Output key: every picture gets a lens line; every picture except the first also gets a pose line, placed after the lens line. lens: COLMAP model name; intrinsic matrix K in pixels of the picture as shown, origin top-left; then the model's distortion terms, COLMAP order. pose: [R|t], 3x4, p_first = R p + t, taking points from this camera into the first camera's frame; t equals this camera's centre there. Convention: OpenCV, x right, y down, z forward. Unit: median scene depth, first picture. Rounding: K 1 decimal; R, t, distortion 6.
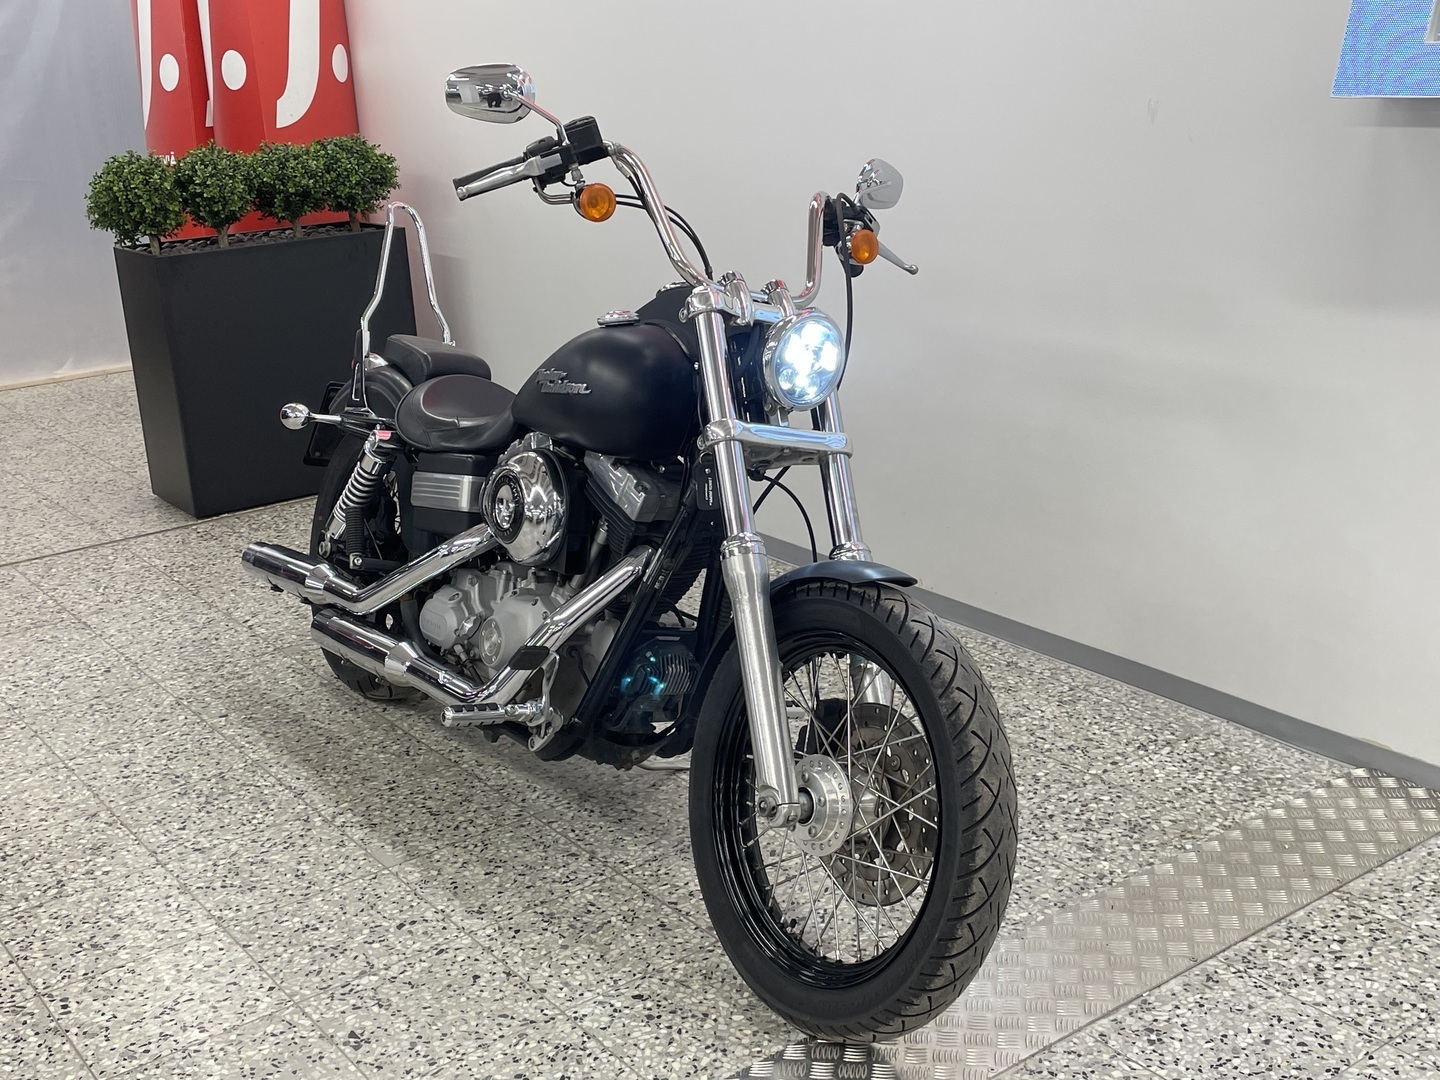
lens RADIAL K [[1662.8, 0, 746.1], [0, 1662.8, 543.0], [0, 0, 1]] dist [0.100906, -0.154018]
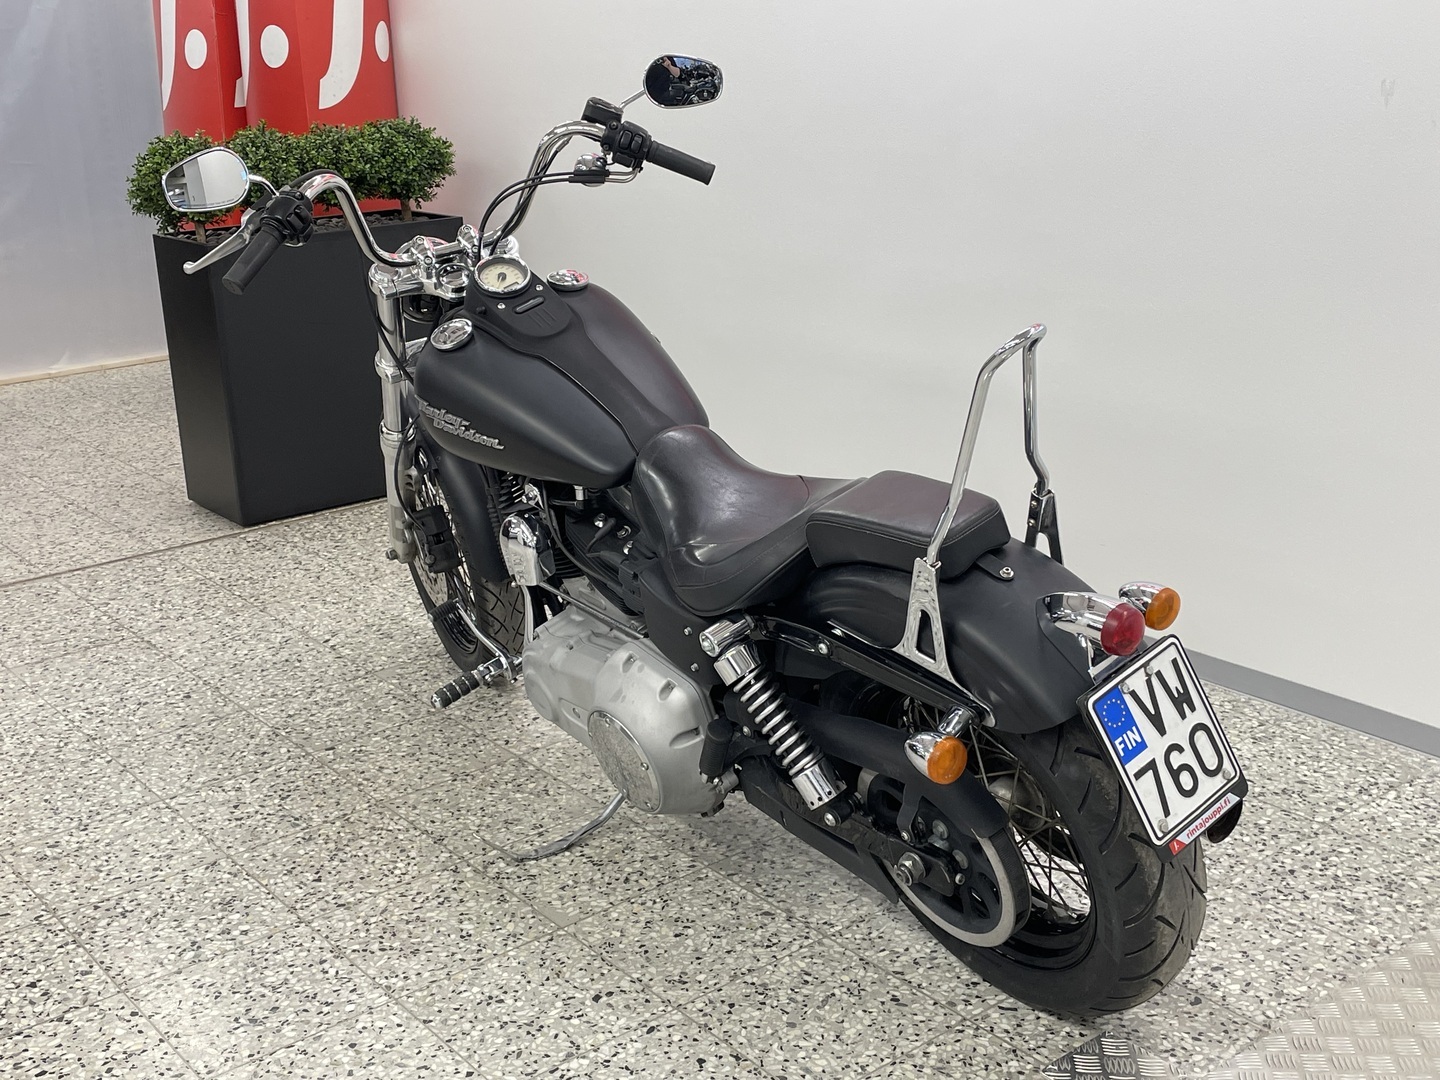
lens RADIAL K [[1672.4, 0, 712.8], [0, 1672.4, 541.9], [0, 0, 1]] dist [0.112435, -0.215858]
pose [[0.999591, 0.005961, 0.027958, -0.152557], [-0.005945, 0.999982, -0.000649, -0.011535], [-0.027961, 0.000482, 0.999609, 0.094519]]
